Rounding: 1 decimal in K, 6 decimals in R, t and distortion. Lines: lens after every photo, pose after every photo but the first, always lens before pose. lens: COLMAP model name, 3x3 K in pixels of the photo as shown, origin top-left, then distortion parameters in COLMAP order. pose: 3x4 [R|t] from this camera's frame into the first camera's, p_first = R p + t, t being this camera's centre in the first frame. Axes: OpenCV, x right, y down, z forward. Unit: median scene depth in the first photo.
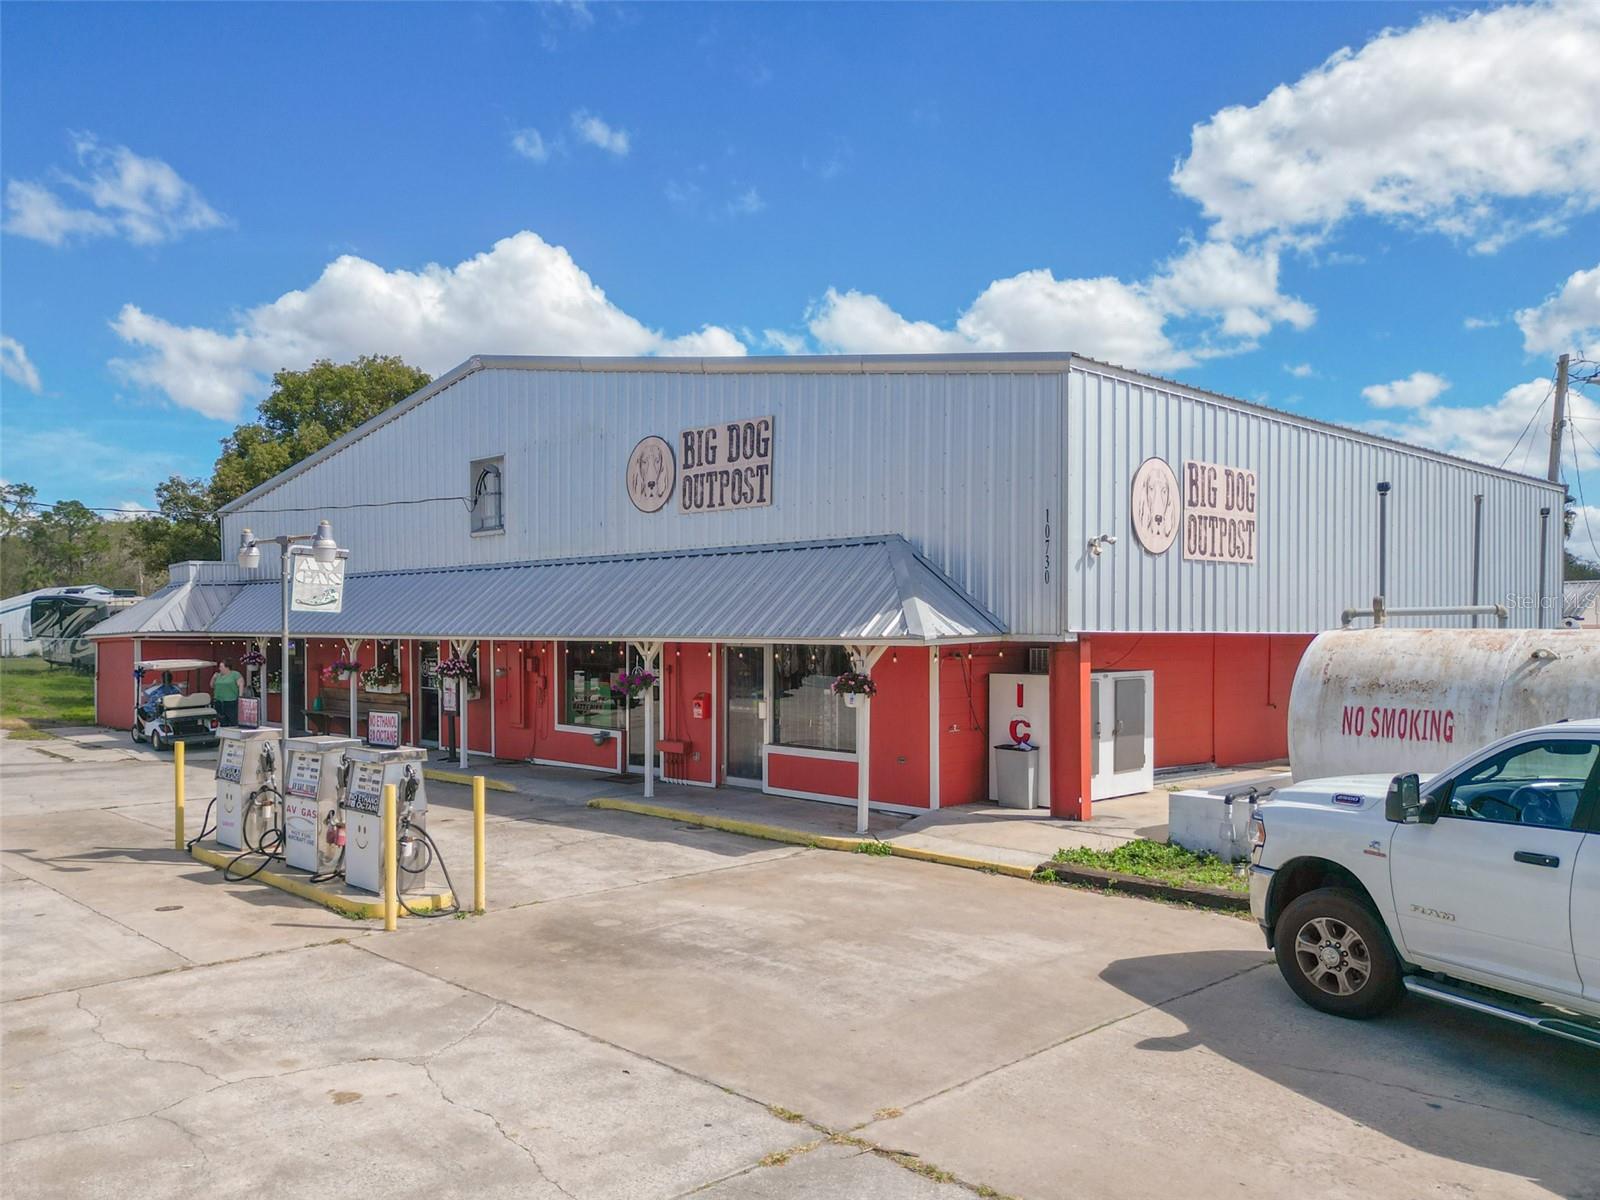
lens RADIAL K [[1252.8, 0, 718.2], [0, 1252.8, 641.6], [0, 0, 1]] dist [0.095776, -0.123613]
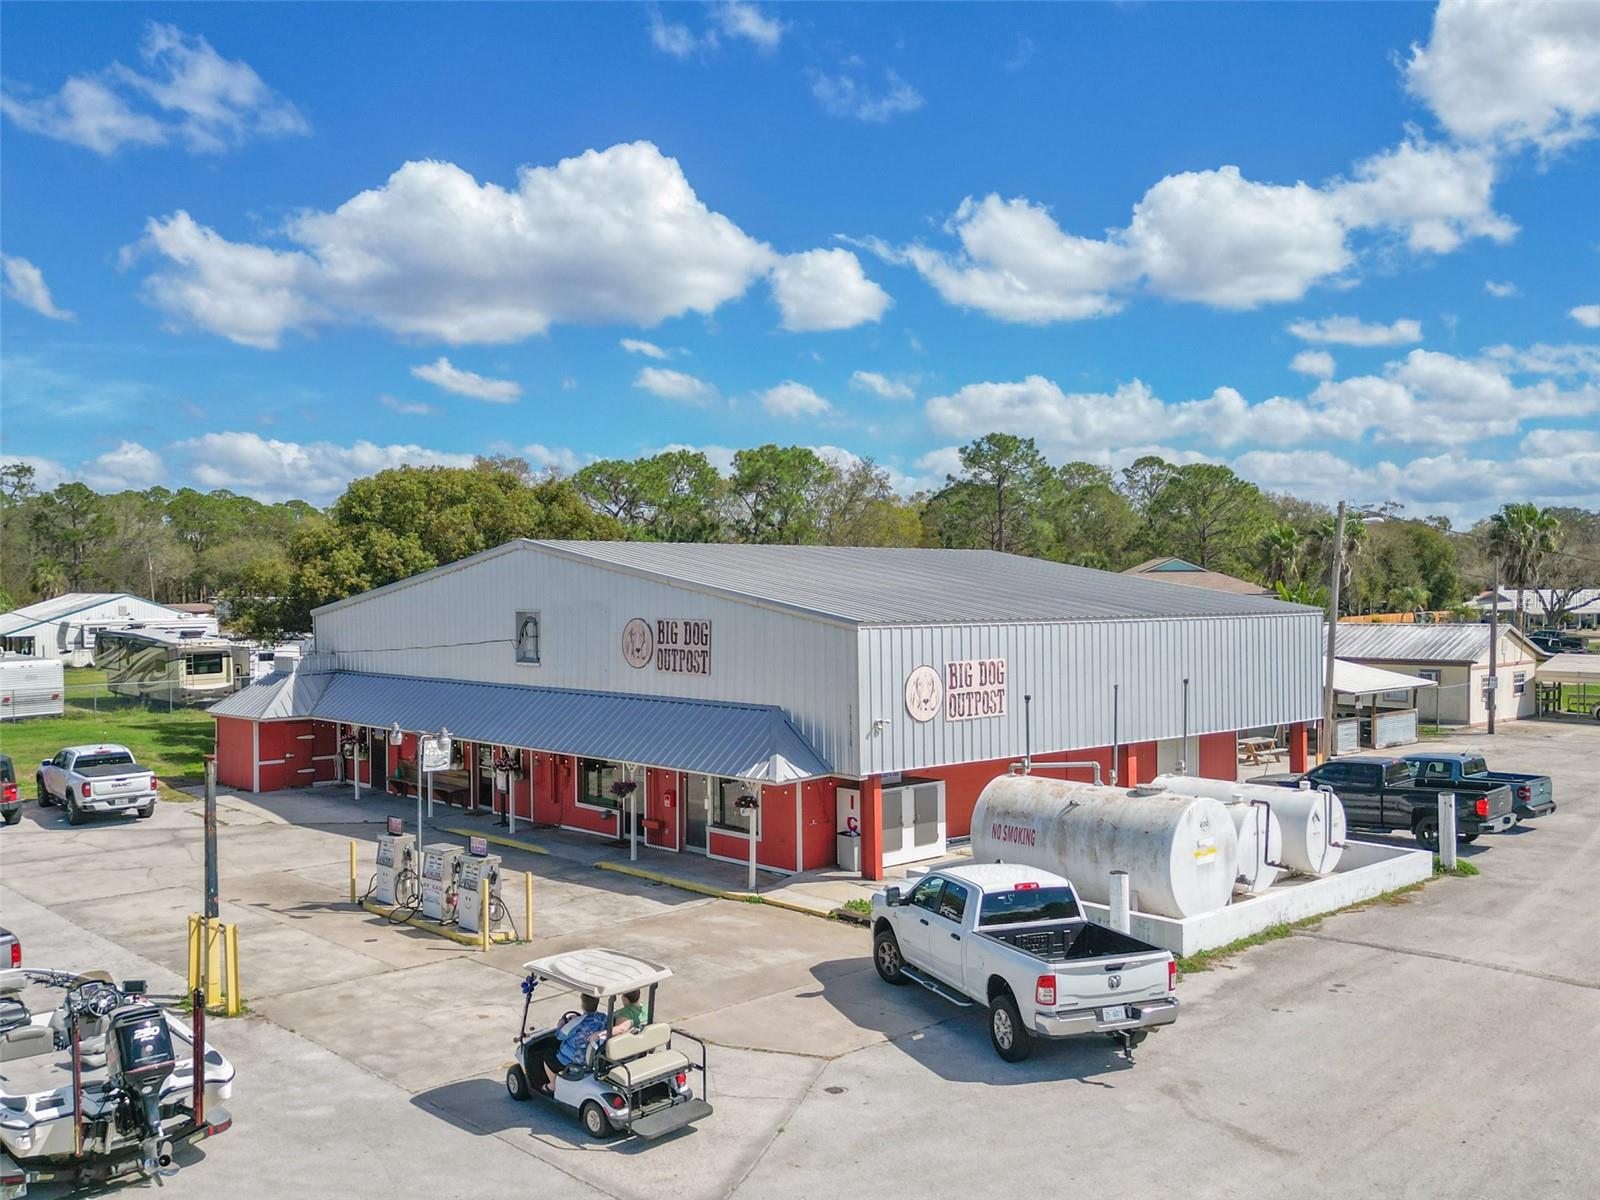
lens RADIAL K [[1437.3, 0, 800.0], [0, 1437.3, 600.0], [0, 0, 1]] dist [0.123303, -0.195502]
pose [[0.999920, -0.004624, 0.011800, 0.167568], [0.004625, 0.999989, 0.000018, -0.252949], [-0.011800, 0.000037, 0.999930, -1.016203]]
